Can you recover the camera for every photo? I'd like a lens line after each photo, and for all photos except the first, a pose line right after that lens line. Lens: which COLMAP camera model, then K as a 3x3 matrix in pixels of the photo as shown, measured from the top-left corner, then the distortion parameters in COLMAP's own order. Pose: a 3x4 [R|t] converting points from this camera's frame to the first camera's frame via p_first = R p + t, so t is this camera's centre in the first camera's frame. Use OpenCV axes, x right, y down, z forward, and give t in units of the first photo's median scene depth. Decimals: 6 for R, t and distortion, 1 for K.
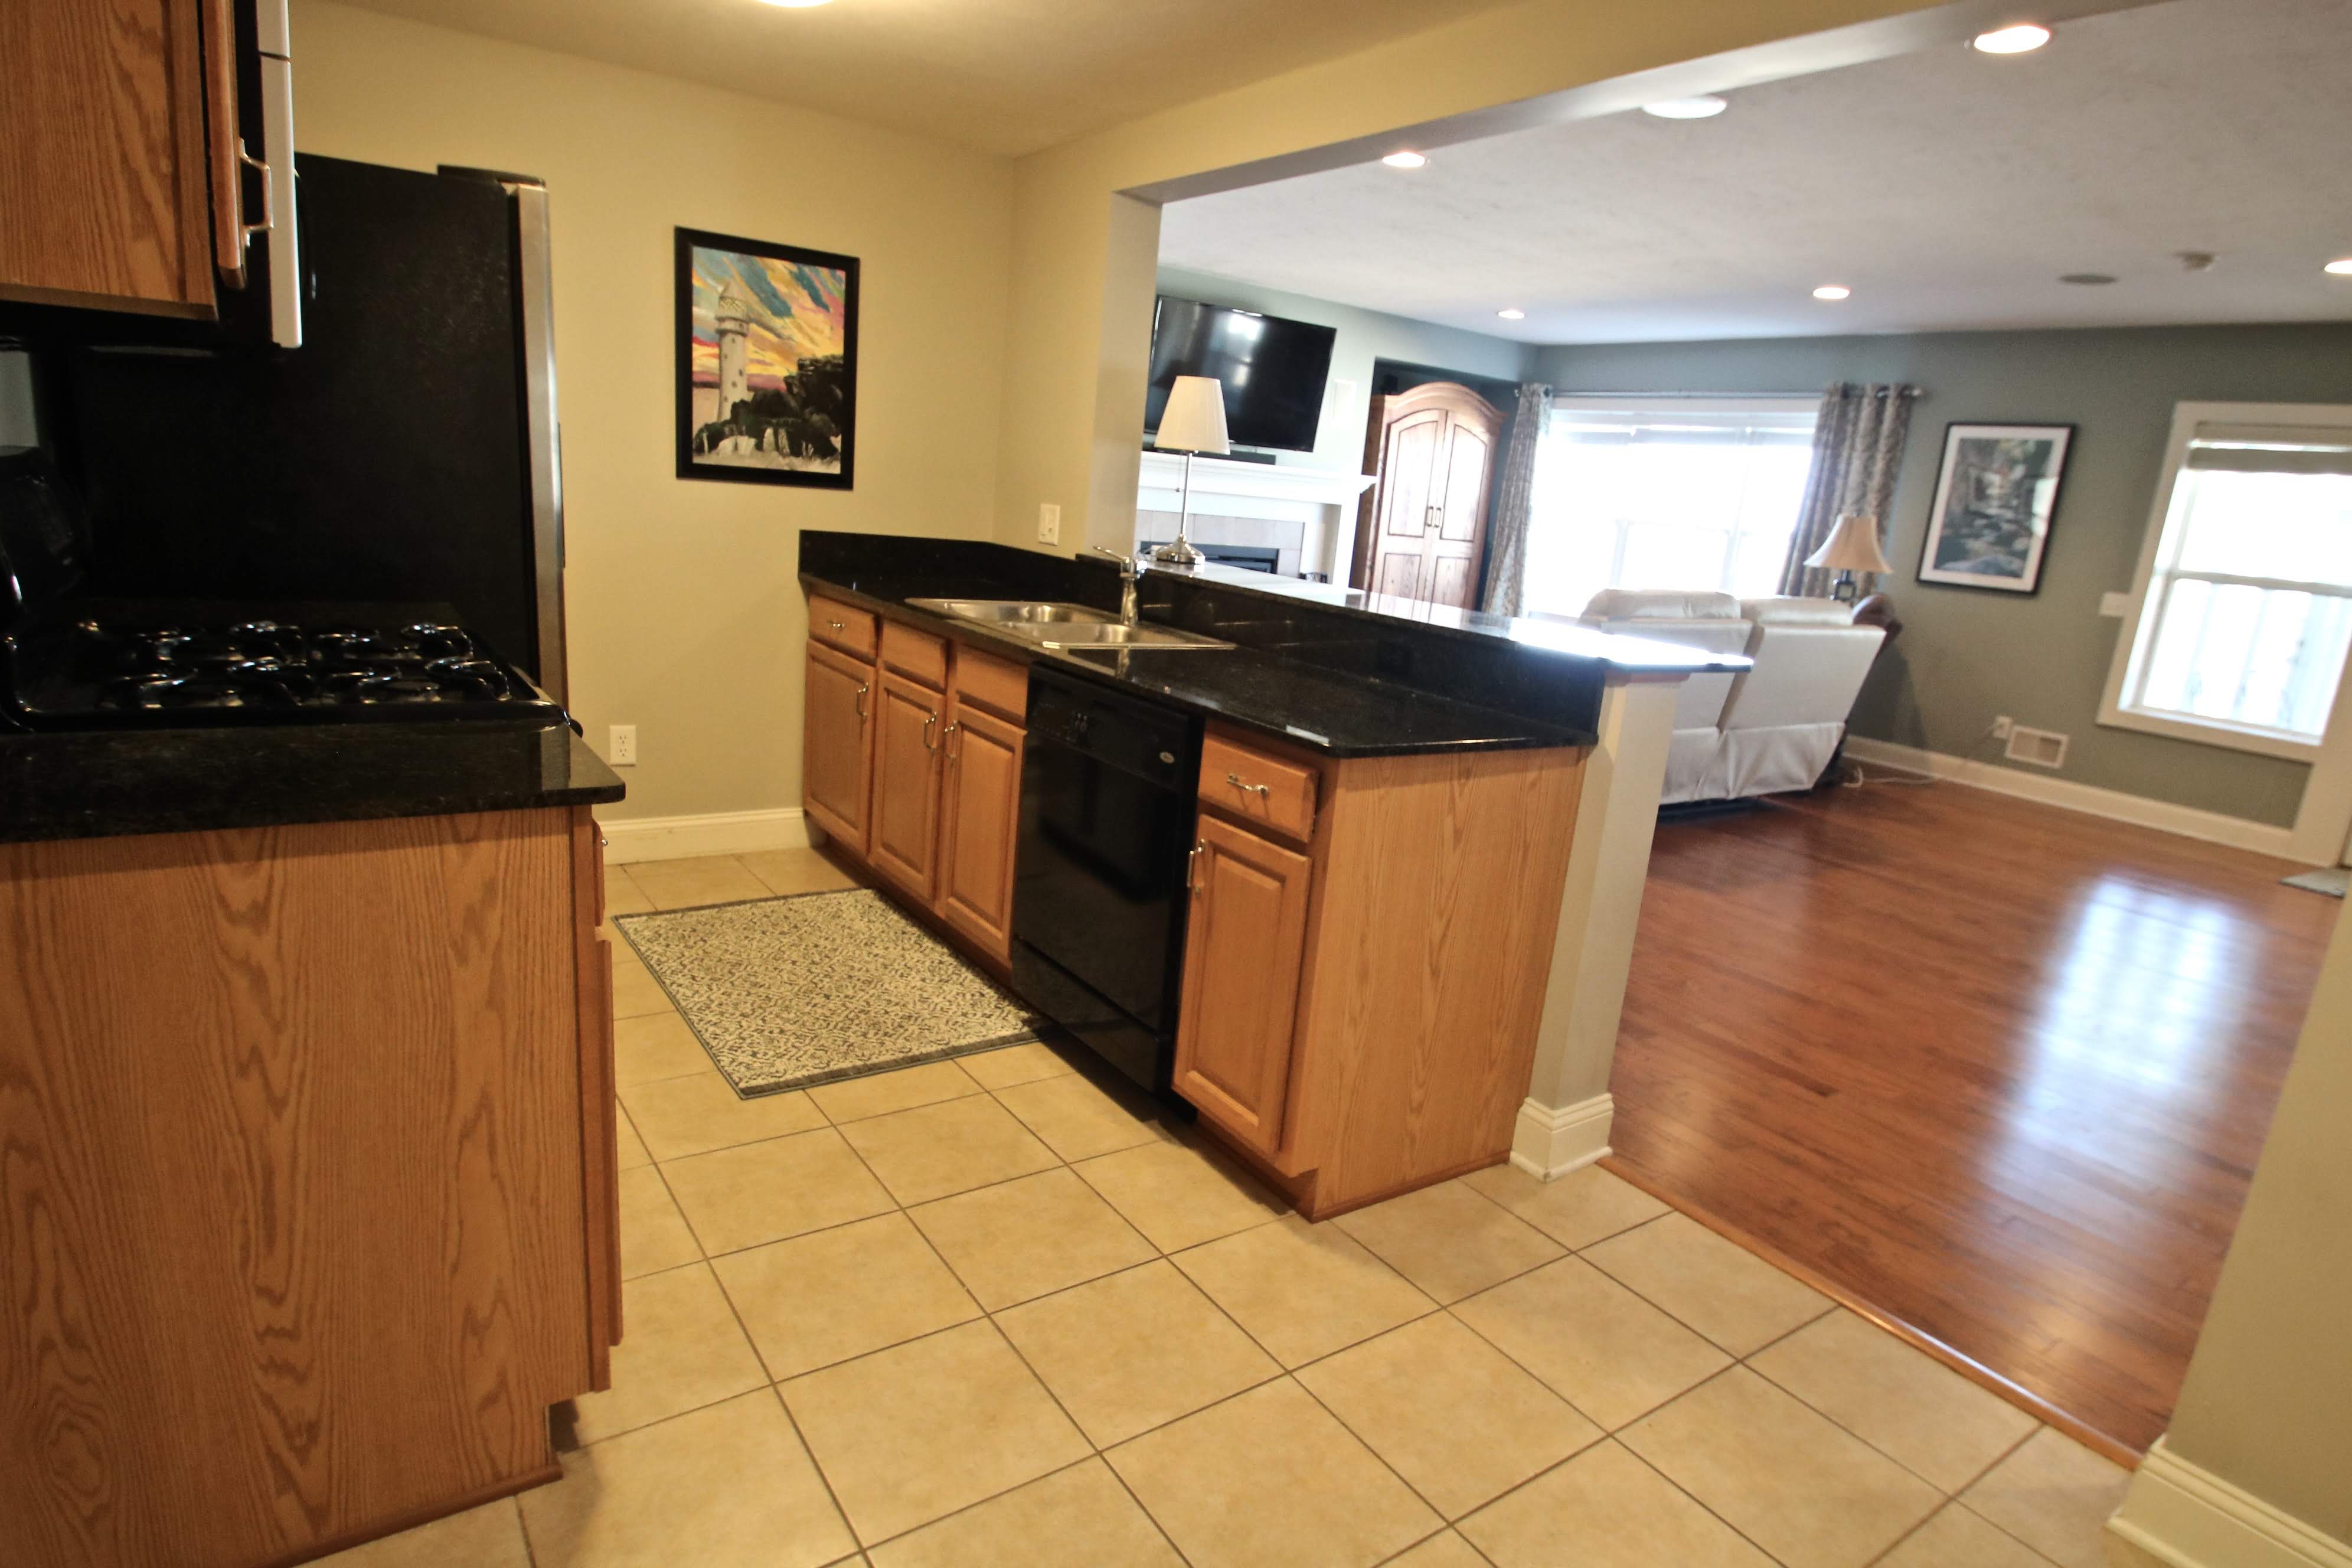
lens RADIAL K [[1290.5, 0, 1190.6], [0, 1290.5, 785.0], [0, 0, 1]] dist [-0.008291, -0.005895]
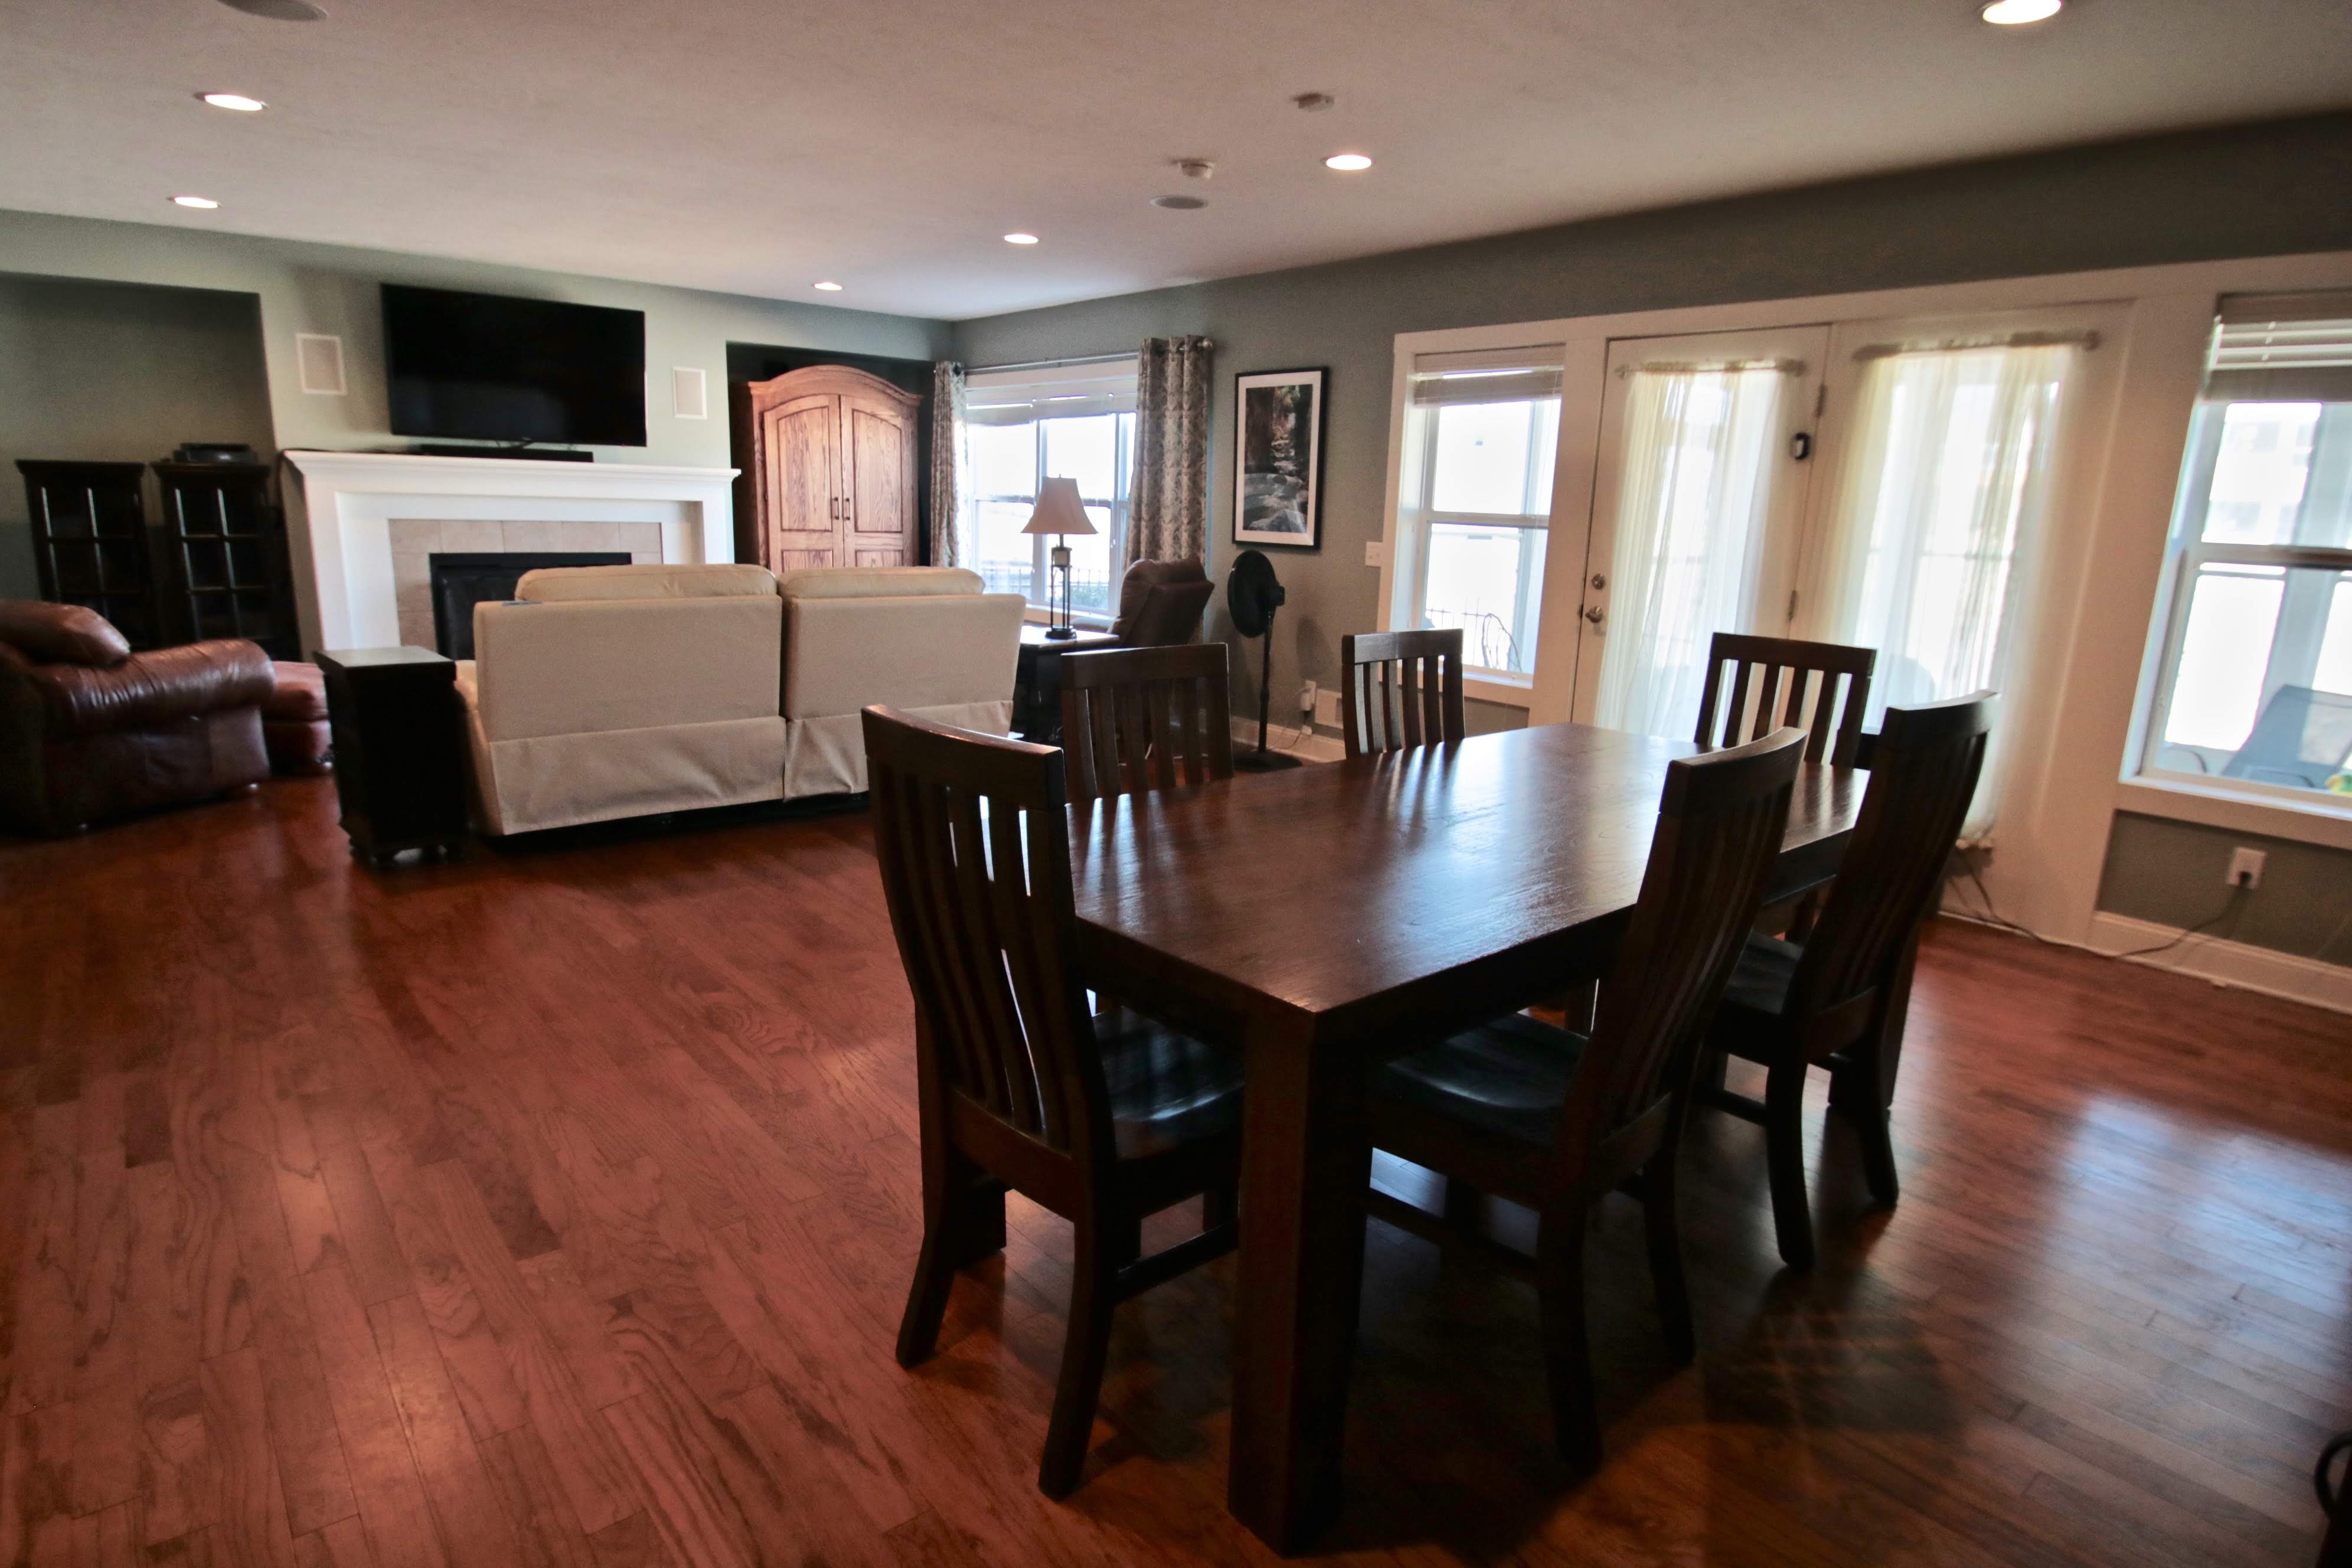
lens RADIAL K [[1290.5, 0, 1186.9], [0, 1290.5, 792.7], [0, 0, 1]] dist [-0.008291, -0.005895]
pose [[0.995335, -0.072479, 0.063675, 0.414040], [0.072682, 0.997355, -0.000874, 0.019904], [-0.063443, 0.005498, 0.997970, 0.053737]]
